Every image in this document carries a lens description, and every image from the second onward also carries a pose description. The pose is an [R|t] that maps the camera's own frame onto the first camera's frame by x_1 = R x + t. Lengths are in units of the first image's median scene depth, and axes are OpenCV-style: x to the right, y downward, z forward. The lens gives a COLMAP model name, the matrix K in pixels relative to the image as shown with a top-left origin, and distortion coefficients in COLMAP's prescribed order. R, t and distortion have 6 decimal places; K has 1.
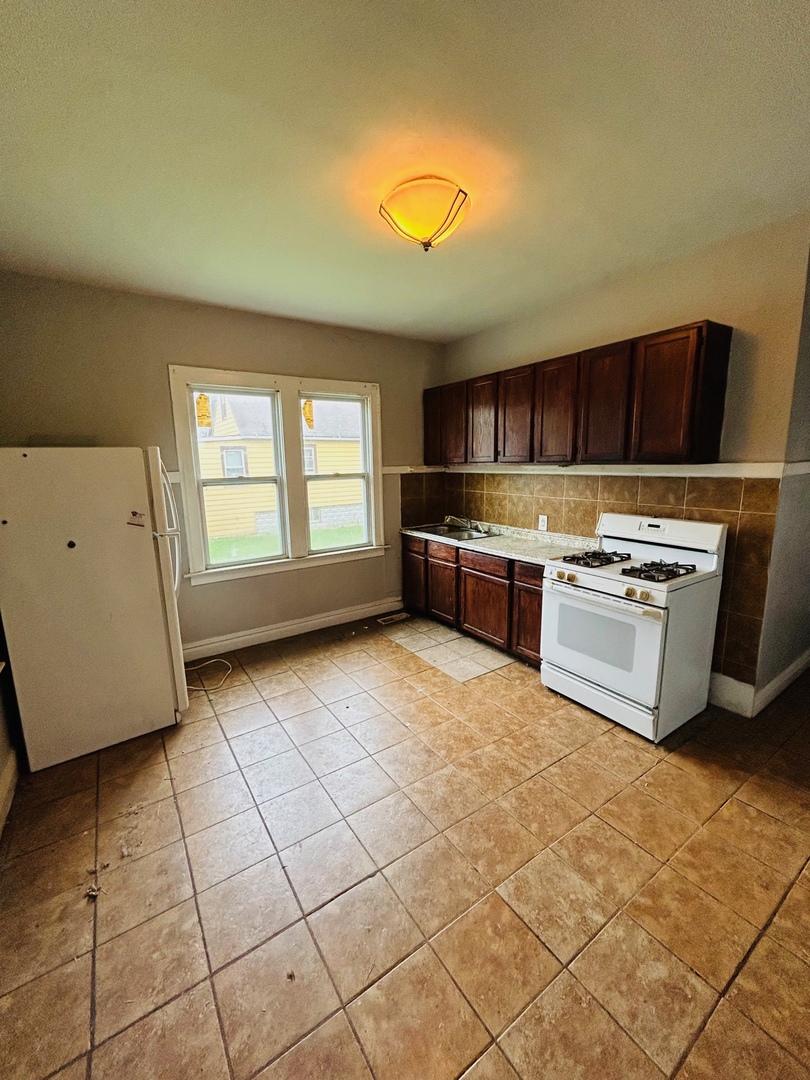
lens RADIAL K [[436.1, 0, 405.0], [0, 436.1, 540.0], [0, 0, 1]] dist [-0.000776, -0.000056]
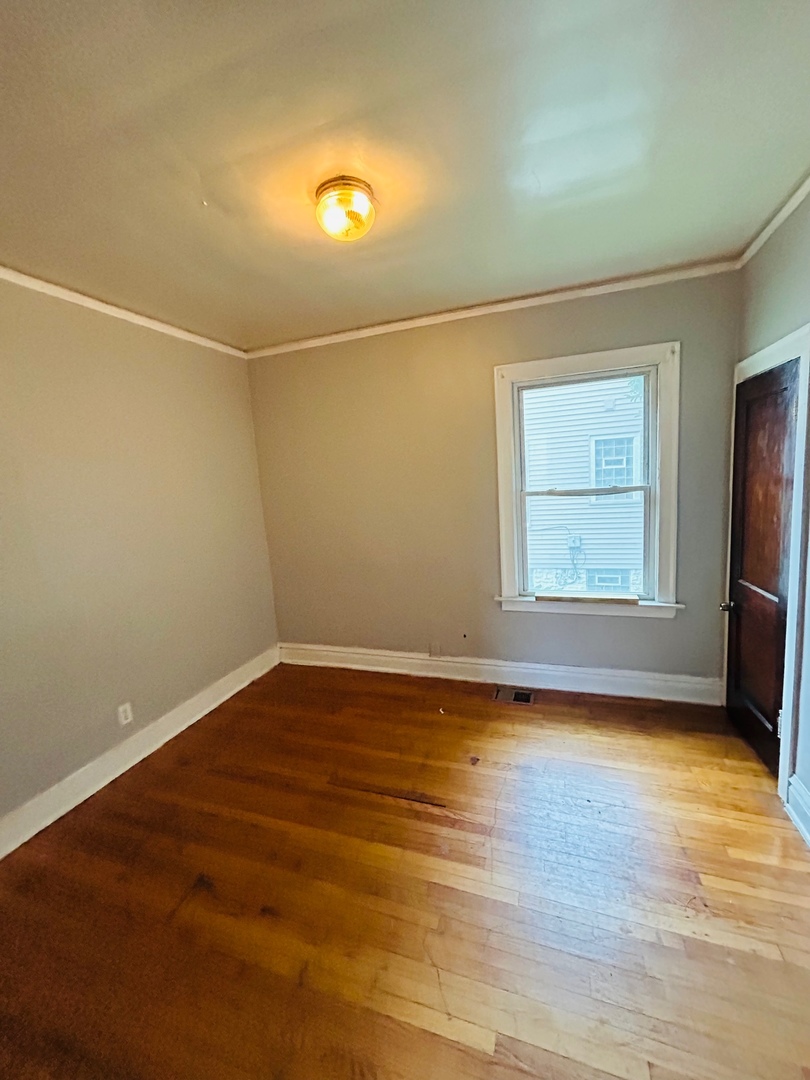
lens RADIAL K [[436.1, 0, 405.0], [0, 436.1, 540.0], [0, 0, 1]] dist [-0.000776, -0.000056]
pose [[0.592677, 0.082120, -0.801243, 0.213794], [-0.095782, 0.994916, 0.031120, -0.059680], [0.799725, 0.058300, 0.597529, 0.331266]]
